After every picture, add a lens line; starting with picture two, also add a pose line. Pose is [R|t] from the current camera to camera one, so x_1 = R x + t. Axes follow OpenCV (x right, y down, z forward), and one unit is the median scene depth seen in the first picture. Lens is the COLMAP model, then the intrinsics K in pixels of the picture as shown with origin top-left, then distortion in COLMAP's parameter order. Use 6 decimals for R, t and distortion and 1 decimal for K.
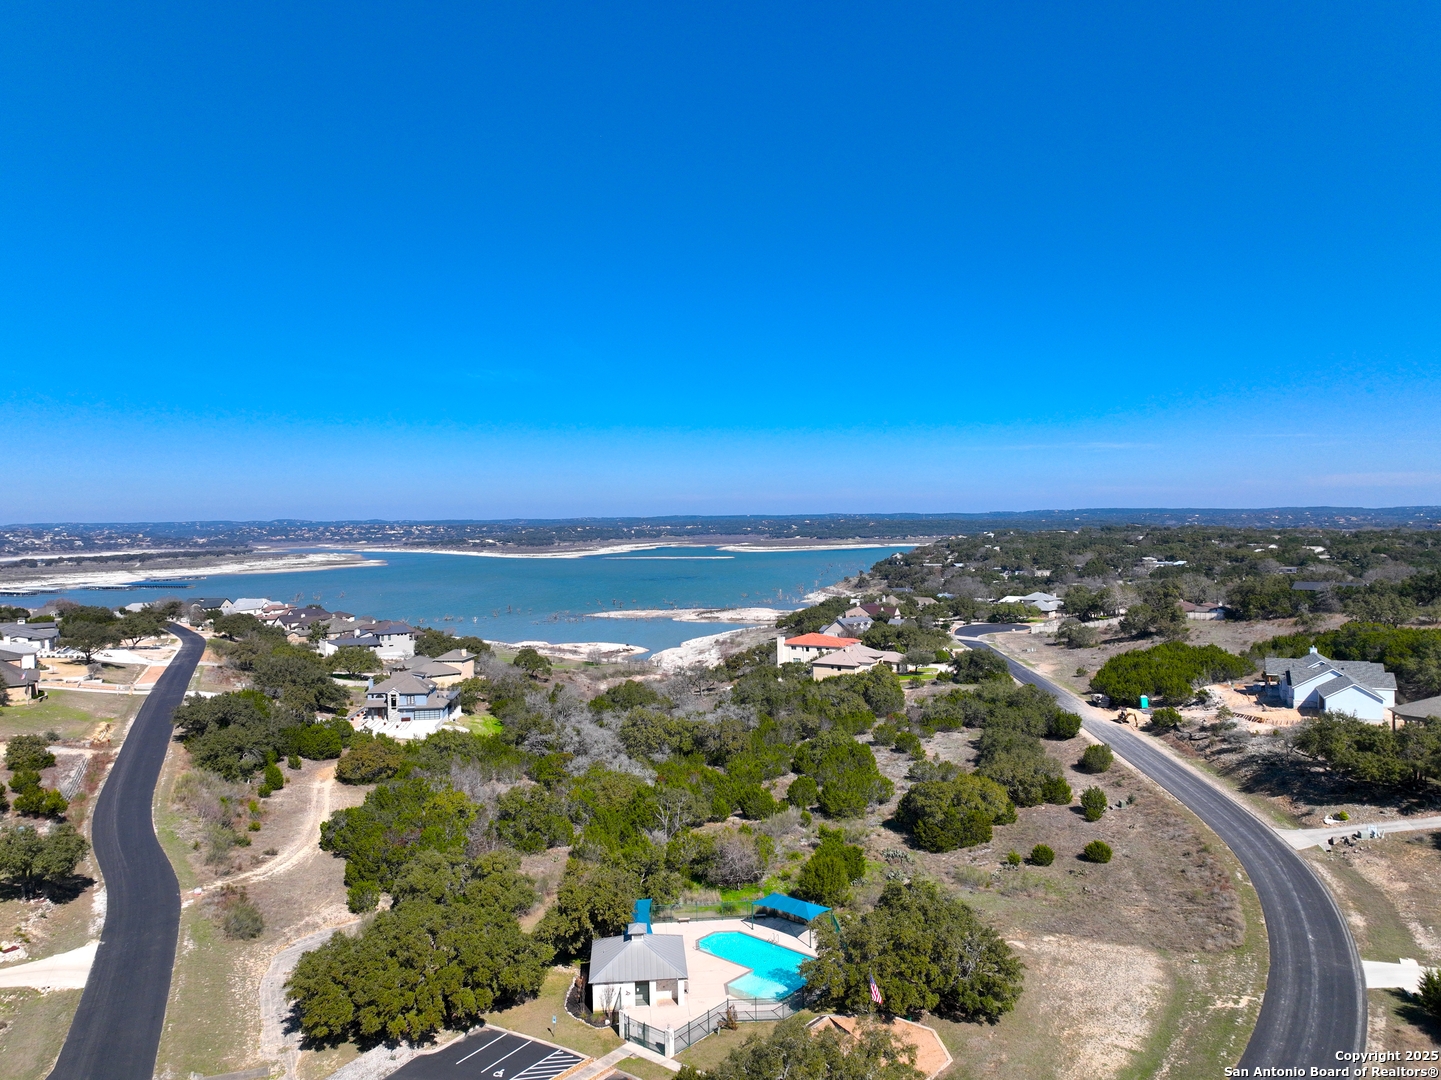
lens RADIAL K [[1019.0, 0, 716.1], [0, 1019.0, 542.0], [0, 0, 1]] dist [-0.002859, 0.025026]
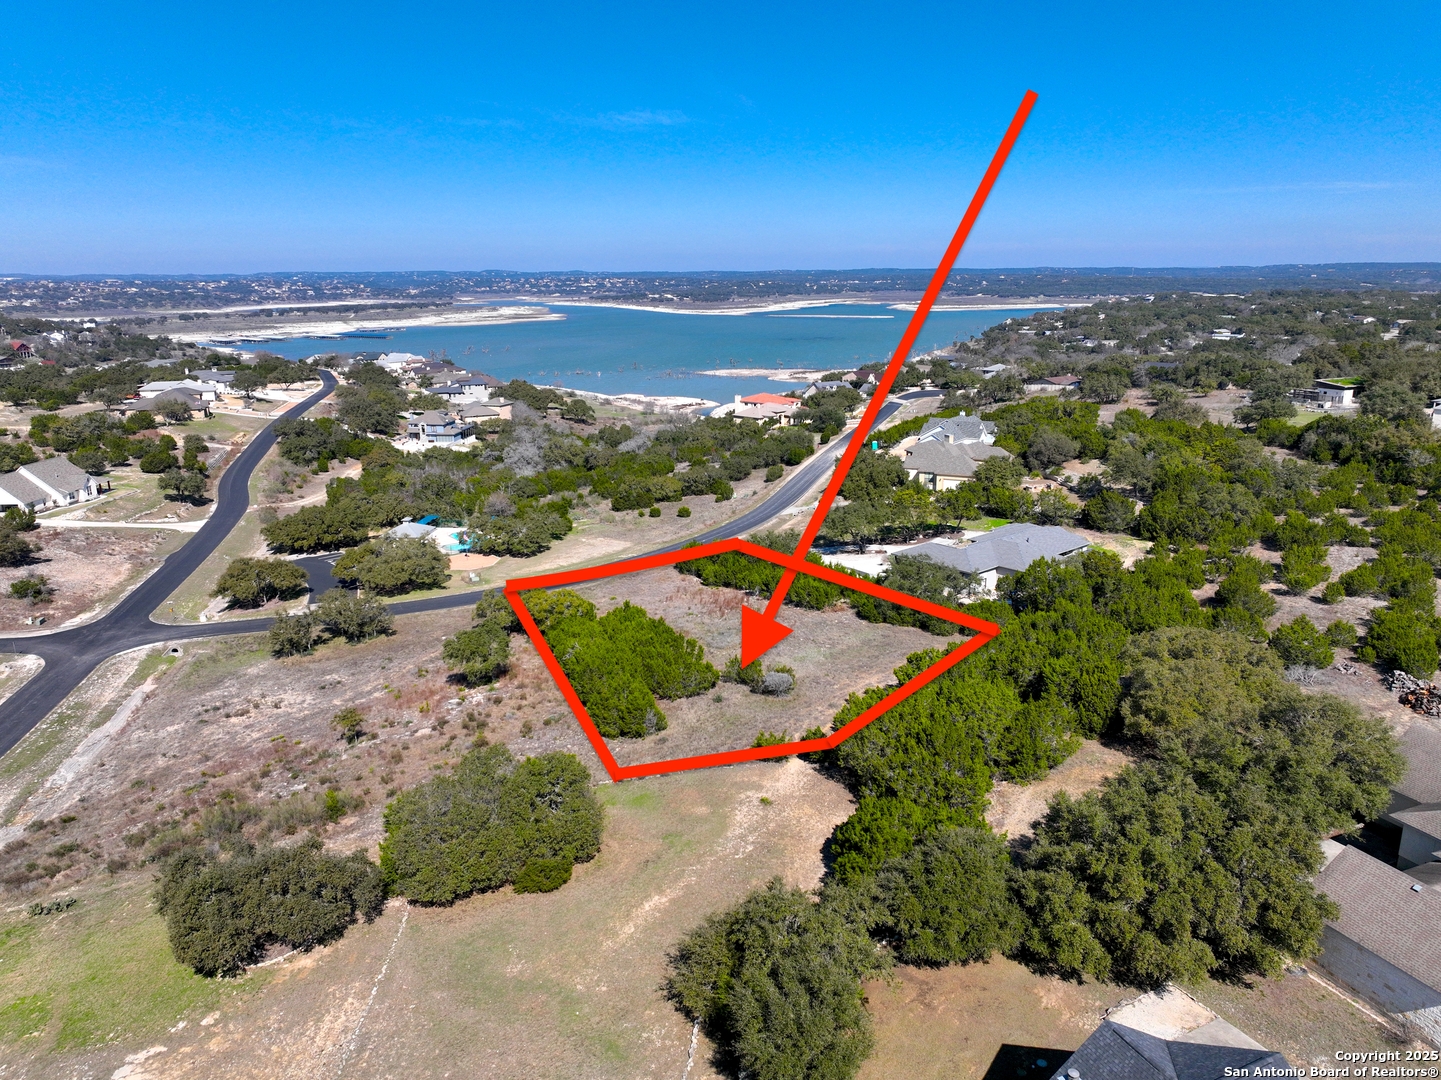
lens RADIAL K [[1019.0, 0, 716.1], [0, 1019.0, 542.0], [0, 0, 1]] dist [-0.002859, 0.025026]
pose [[0.980970, 0.056039, -0.185895, 0.496588], [-0.010662, 0.971545, 0.236613, -0.056768], [0.193865, -0.230129, 0.953655, -0.507228]]
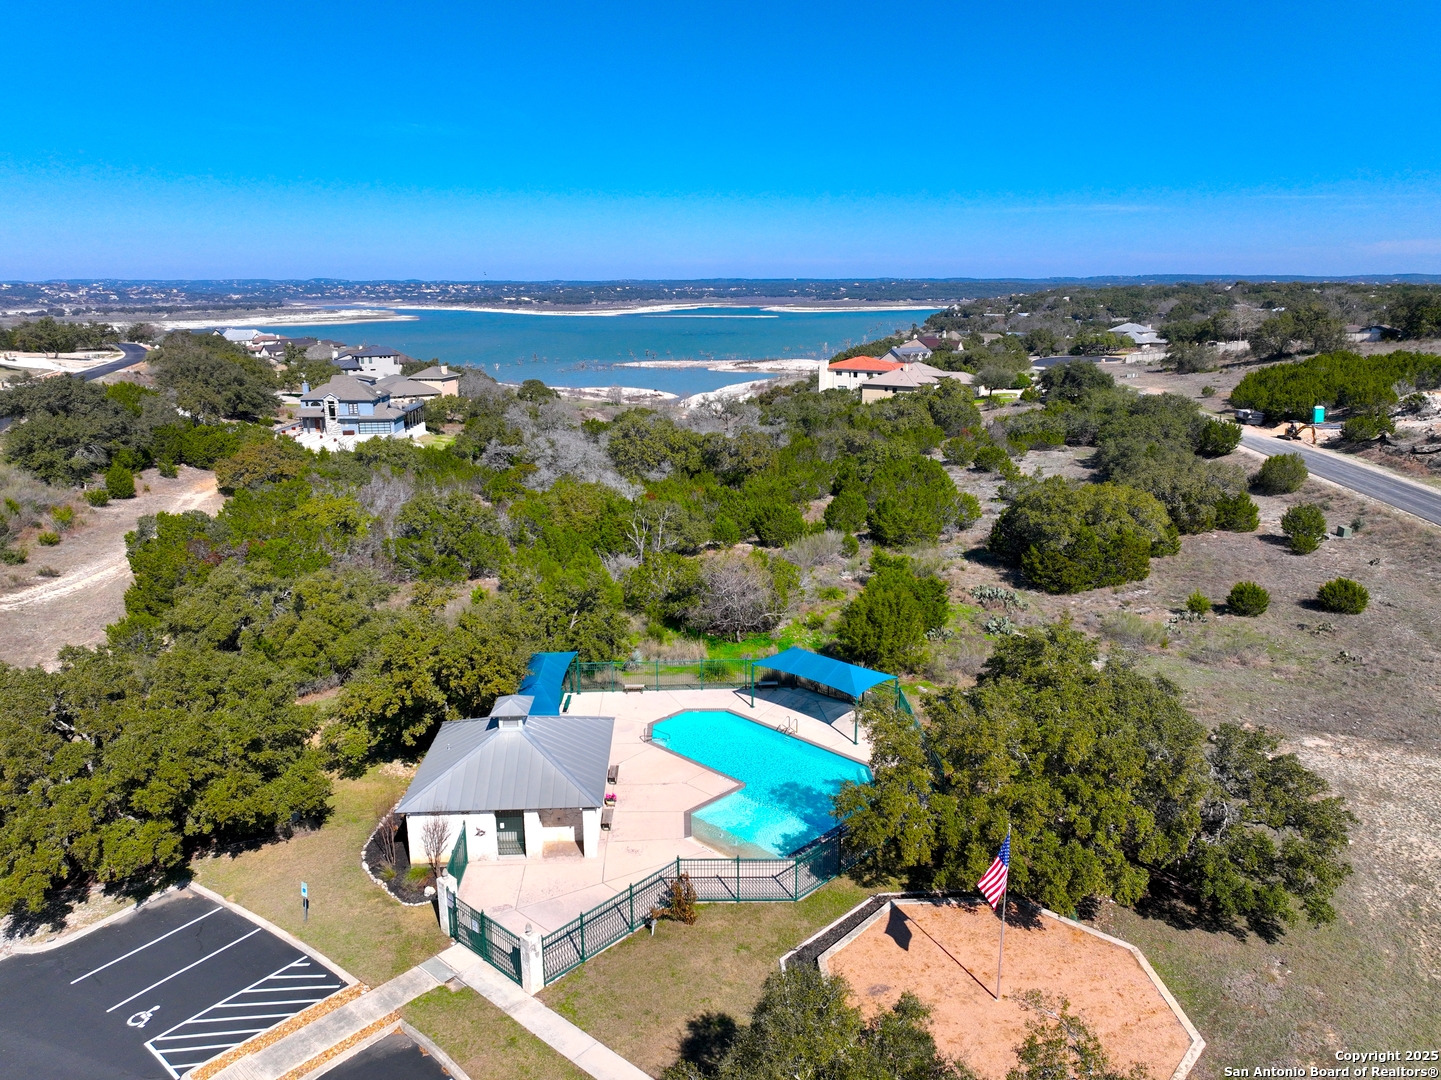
lens RADIAL K [[1019.0, 0, 716.1], [0, 1019.0, 542.0], [0, 0, 1]] dist [-0.002859, 0.025026]
pose [[0.998998, 0.020699, -0.039682, 0.019891], [-0.011310, 0.974607, 0.223634, 0.090594], [0.043303, -0.222962, 0.973865, 0.258543]]
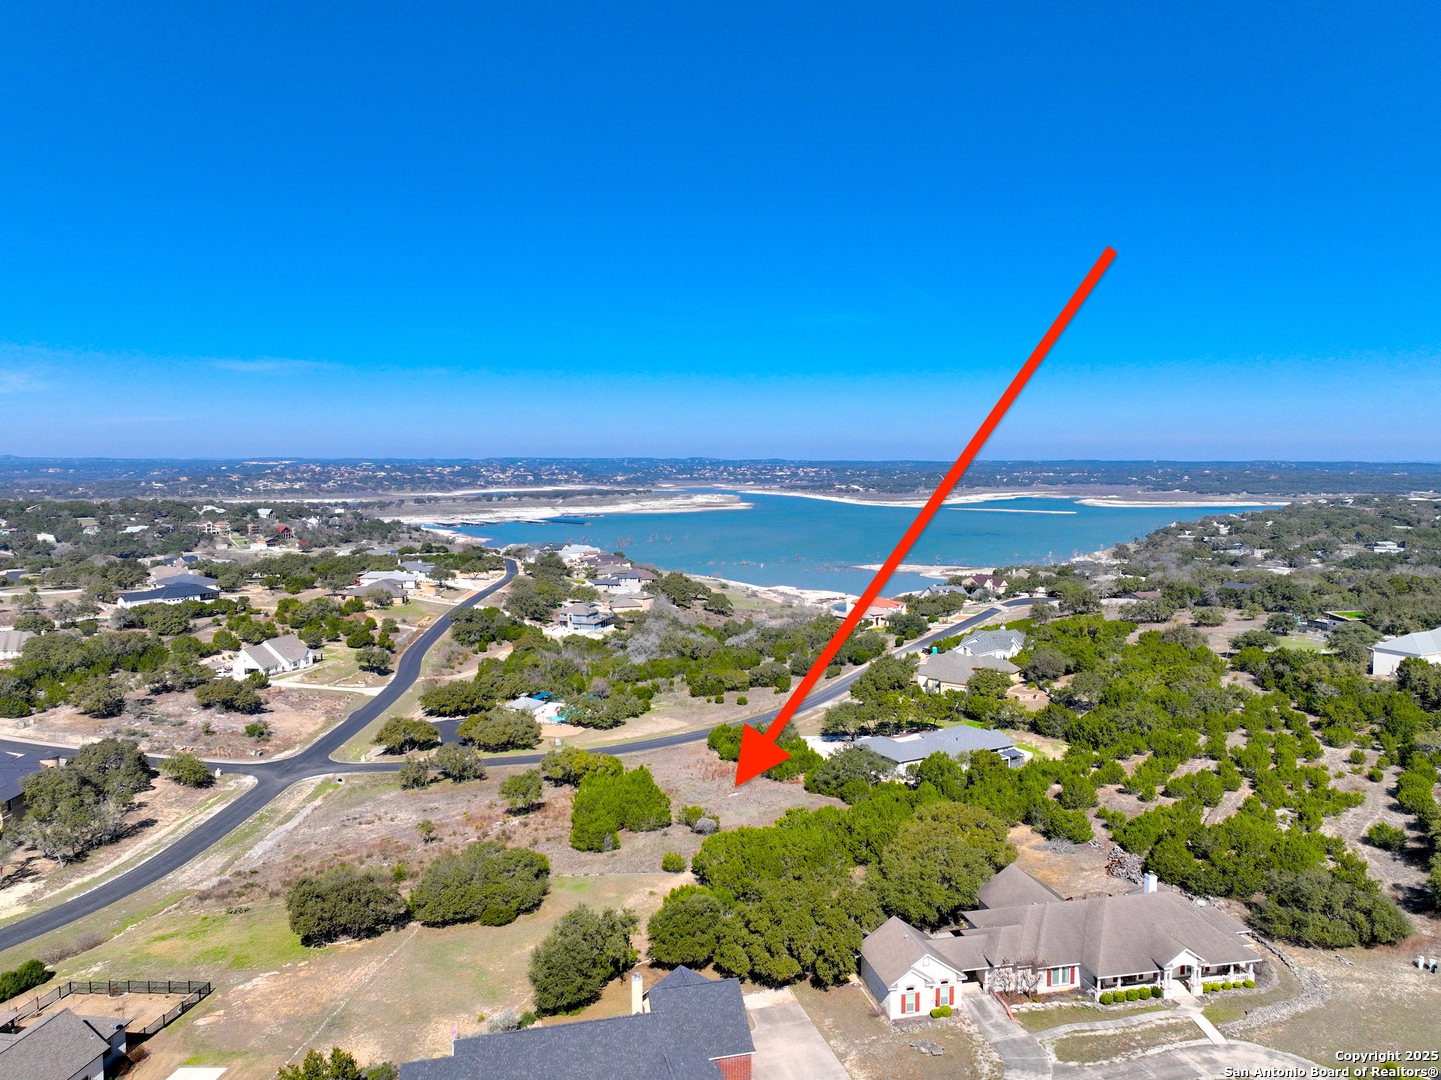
lens RADIAL K [[1019.0, 0, 716.1], [0, 1019.0, 542.0], [0, 0, 1]] dist [-0.002859, 0.025026]
pose [[0.925875, 0.047127, -0.374880, 0.739305], [-0.024806, 0.997632, 0.064148, -0.129255], [0.377015, -0.050094, 0.924851, -0.727814]]
